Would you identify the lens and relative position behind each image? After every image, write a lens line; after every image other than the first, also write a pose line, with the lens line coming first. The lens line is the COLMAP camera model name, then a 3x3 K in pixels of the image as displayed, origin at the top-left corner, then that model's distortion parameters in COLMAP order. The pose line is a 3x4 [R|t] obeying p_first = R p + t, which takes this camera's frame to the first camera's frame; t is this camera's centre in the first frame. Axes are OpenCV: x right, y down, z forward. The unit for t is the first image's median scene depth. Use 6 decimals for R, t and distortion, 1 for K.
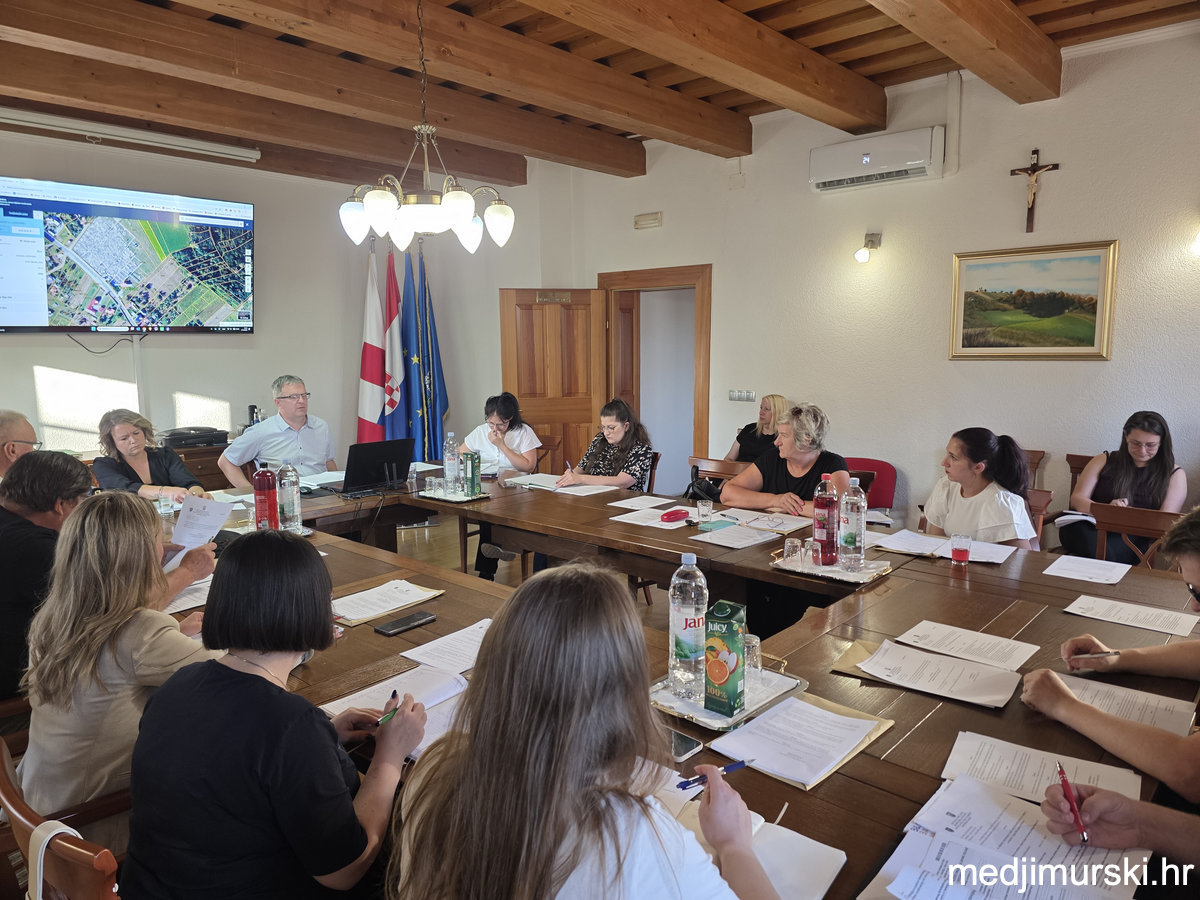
lens RADIAL K [[811.6, 0, 602.3], [0, 811.6, 446.7], [0, 0, 1]] dist [0.007871, -0.002651]
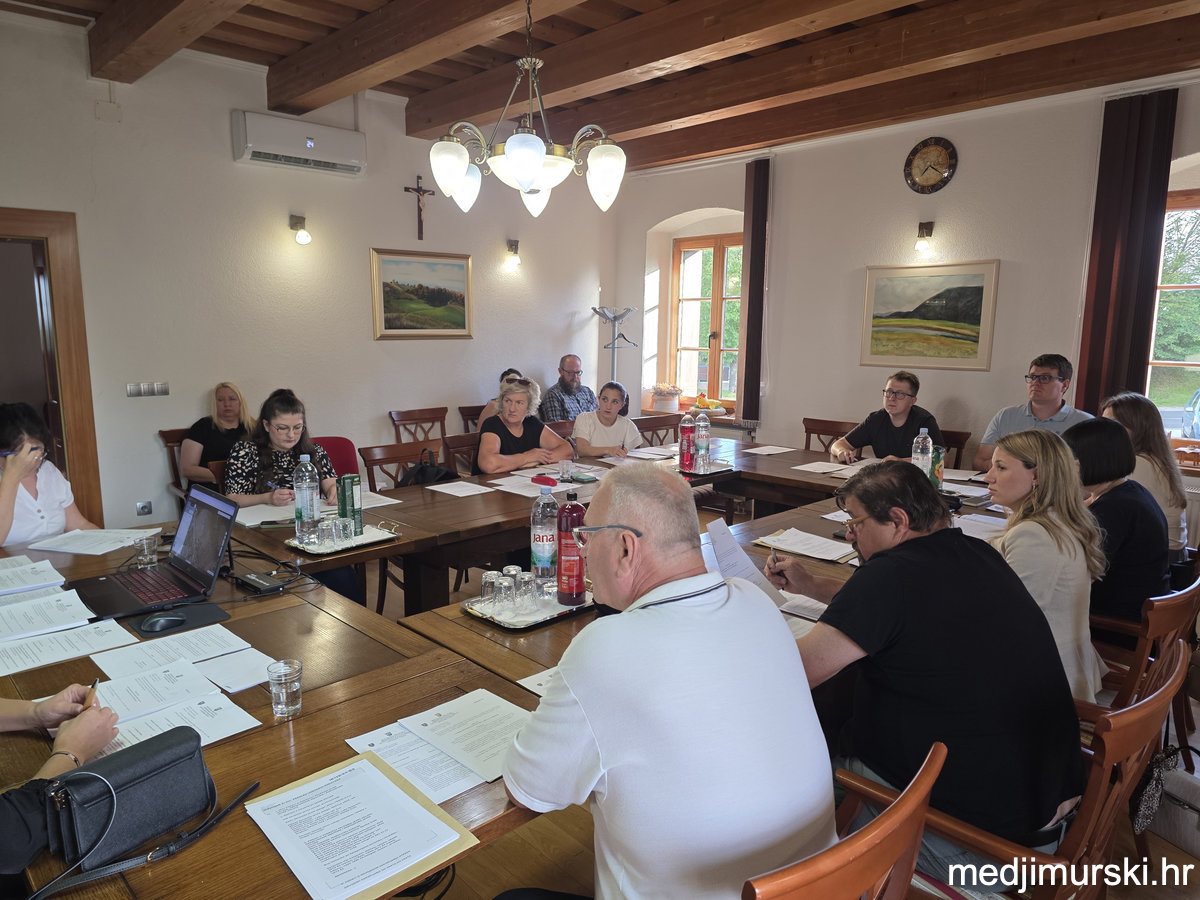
lens RADIAL K [[811.6, 0, 602.1], [0, 811.6, 458.4], [0, 0, 1]] dist [0.007871, -0.002651]
pose [[0.066782, -0.152616, 0.986027, -0.762815], [0.120421, 0.982242, 0.143875, -0.072094], [-0.990474, 0.109130, 0.083974, 0.630813]]
